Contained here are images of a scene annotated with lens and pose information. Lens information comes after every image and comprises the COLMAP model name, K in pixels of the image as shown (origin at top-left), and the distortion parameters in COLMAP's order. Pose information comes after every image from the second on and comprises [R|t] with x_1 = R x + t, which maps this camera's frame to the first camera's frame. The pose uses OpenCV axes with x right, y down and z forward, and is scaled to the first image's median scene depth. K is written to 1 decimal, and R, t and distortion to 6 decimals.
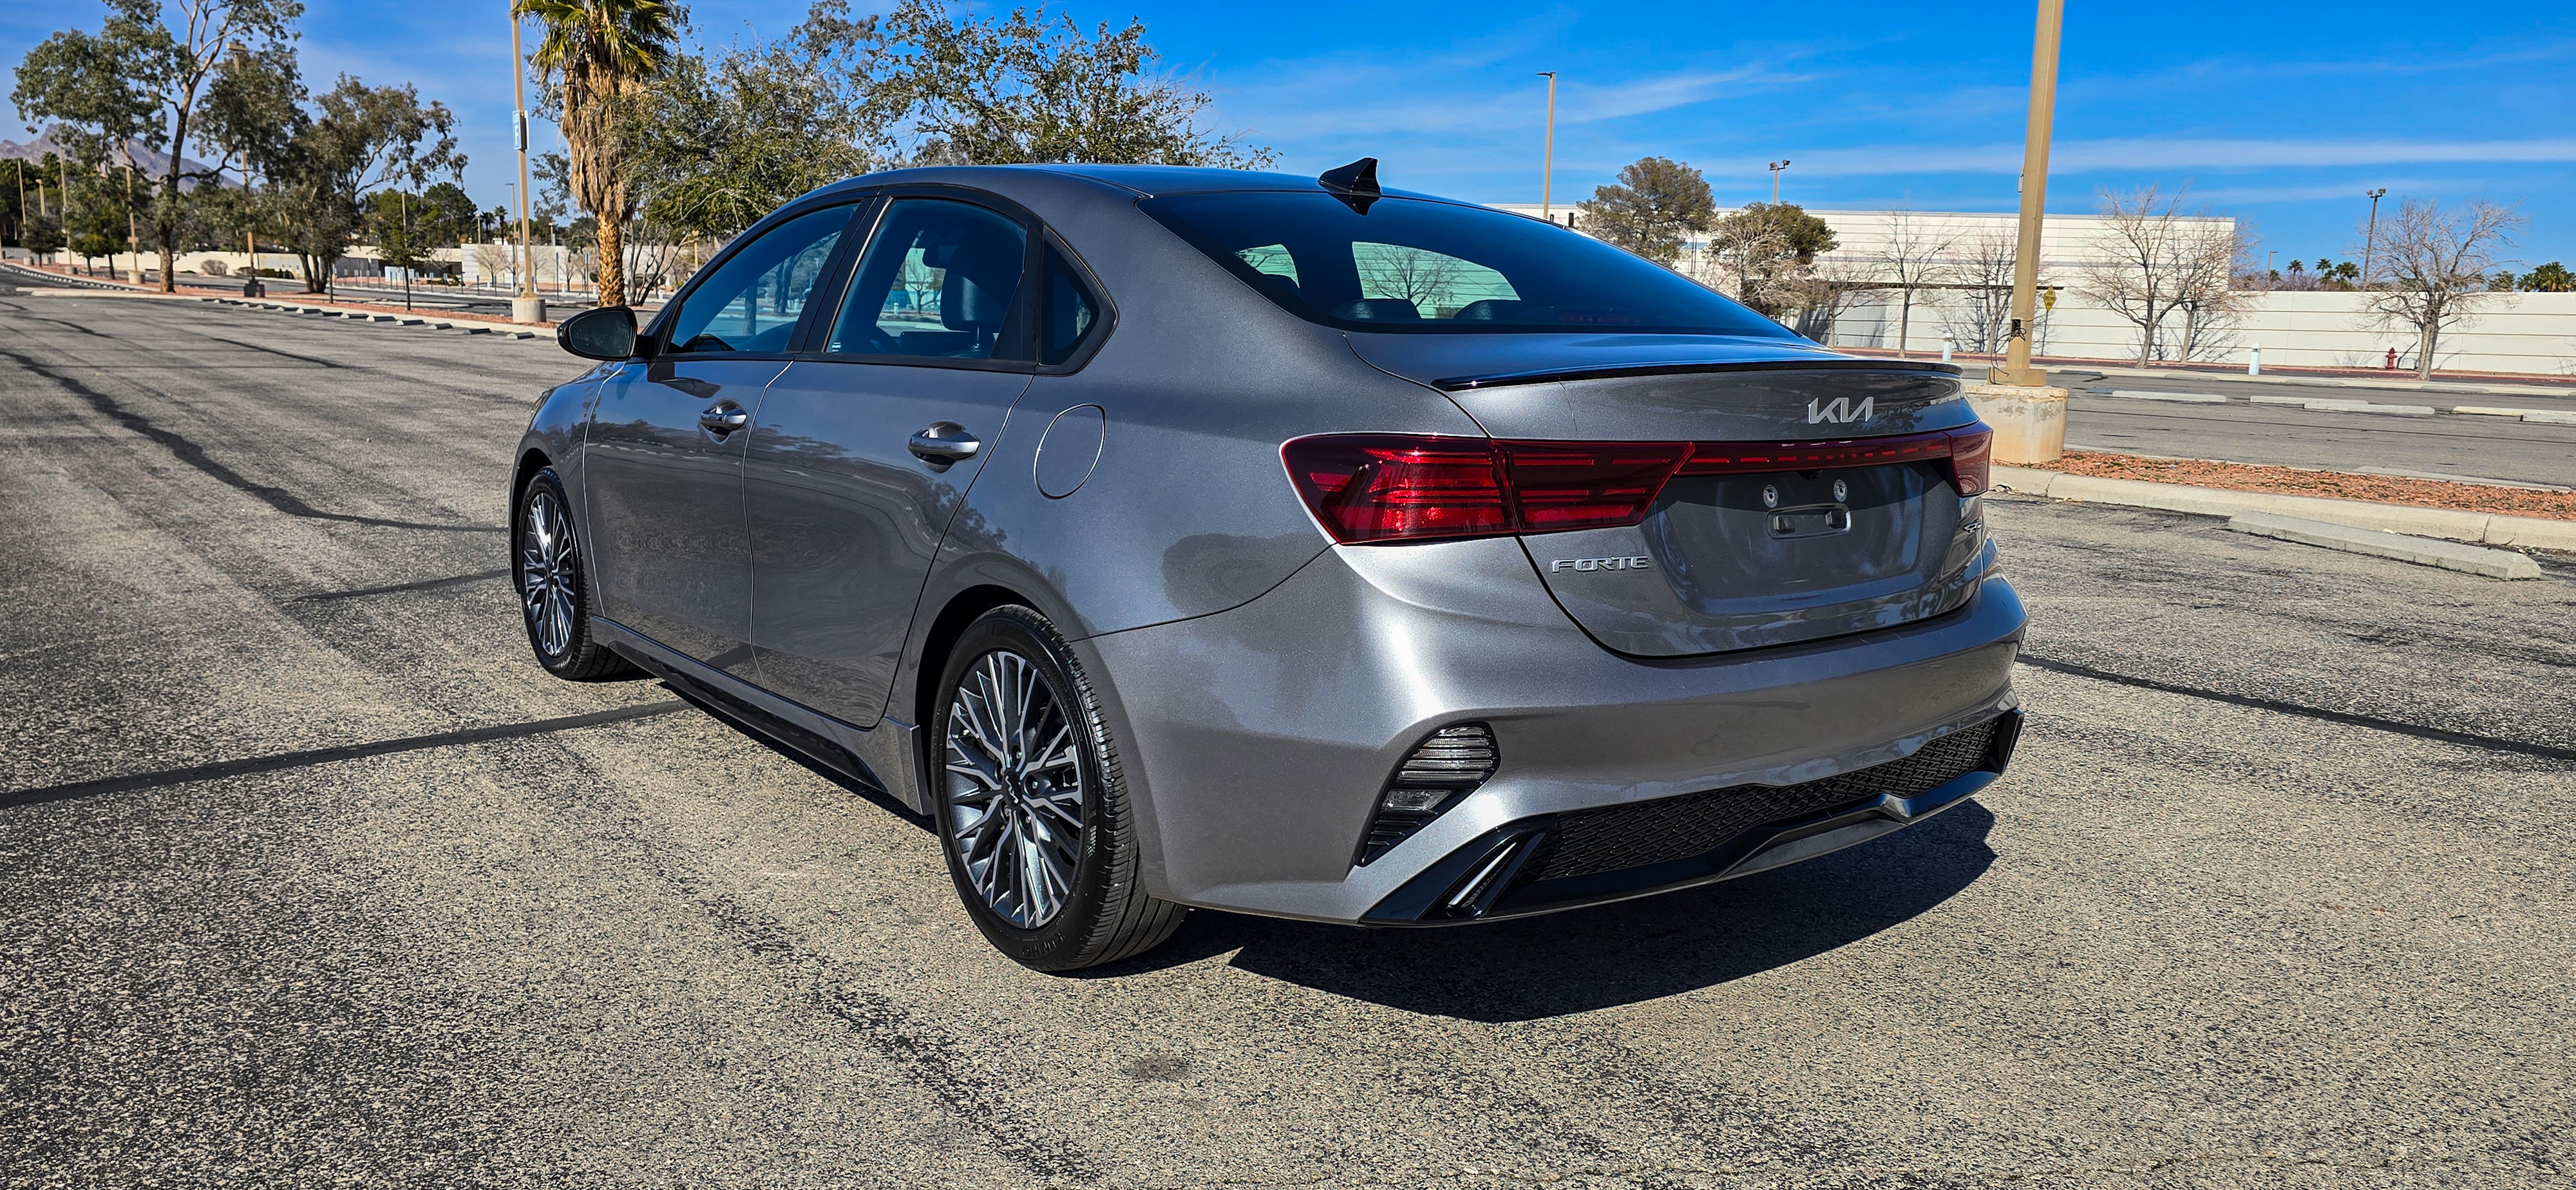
lens RADIAL K [[1782.2, 0, 1303.4], [0, 1782.2, 534.4], [0, 0, 1]] dist [0.016688, 0.000885]
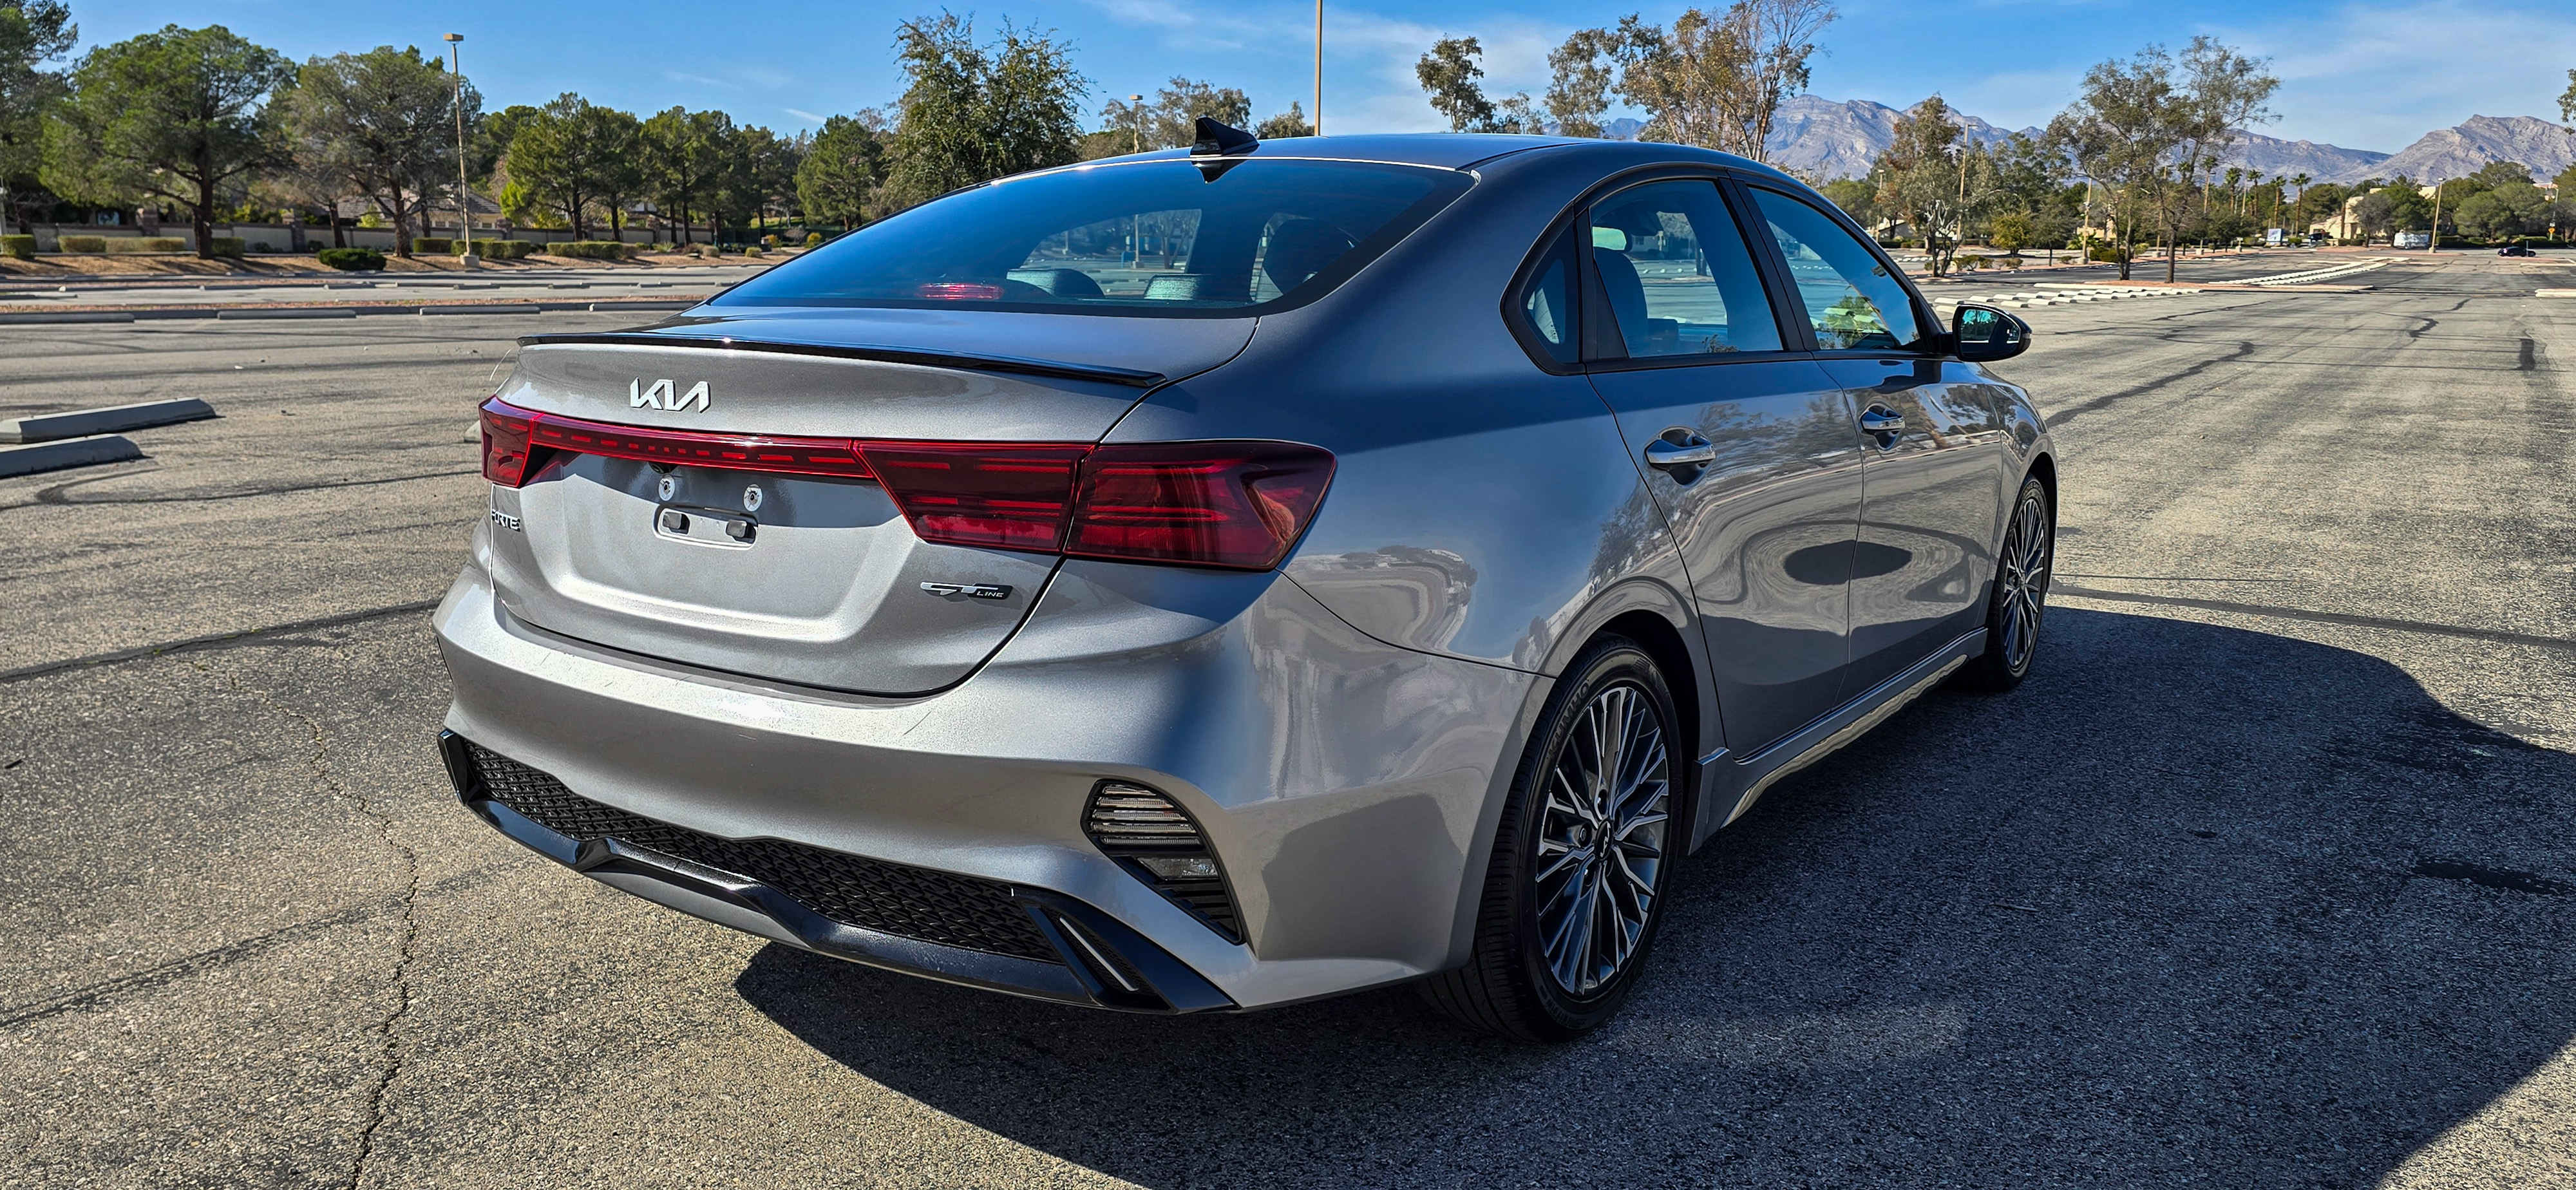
lens RADIAL K [[1782.2, 0, 1303.4], [0, 1782.2, 534.4], [0, 0, 1]] dist [0.016688, 0.000885]
pose [[0.280095, 0.119349, -0.952524, 1.049827], [-0.121337, 0.988685, 0.088200, -0.100484], [0.952273, 0.090872, 0.291407, 0.914515]]
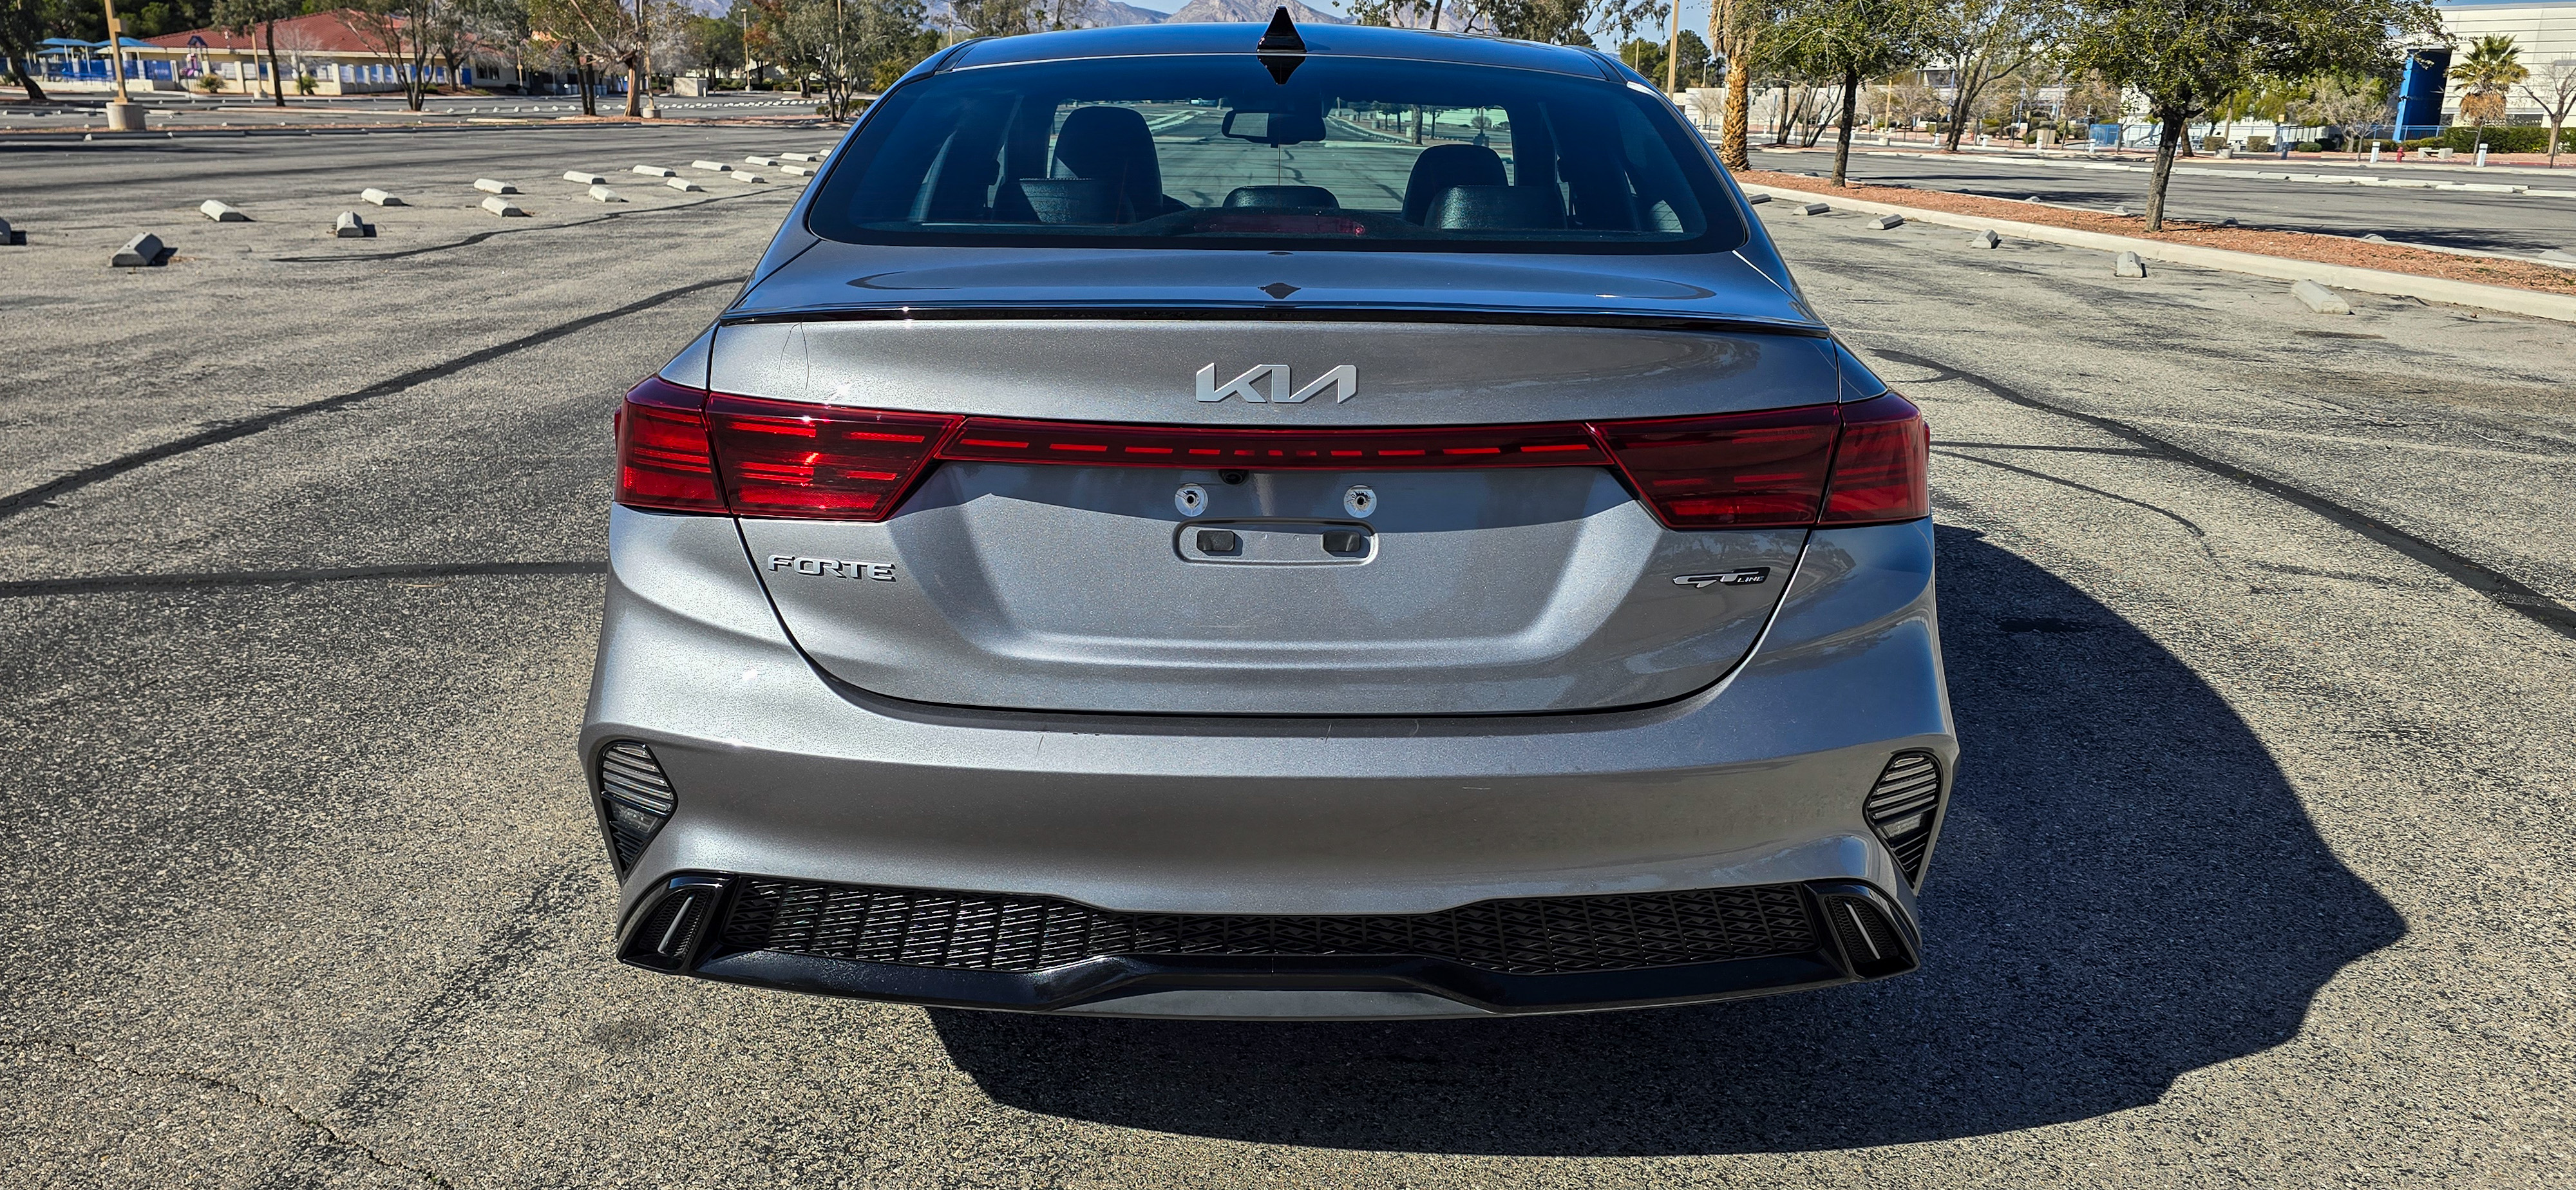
lens RADIAL K [[1782.2, 0, 1303.4], [0, 1782.2, 534.4], [0, 0, 1]] dist [0.016688, 0.000885]
pose [[0.786359, 0.126279, -0.604726, 0.625496], [-0.072969, 0.991019, 0.112060, -0.077317], [0.613445, -0.043993, 0.788511, 0.422539]]
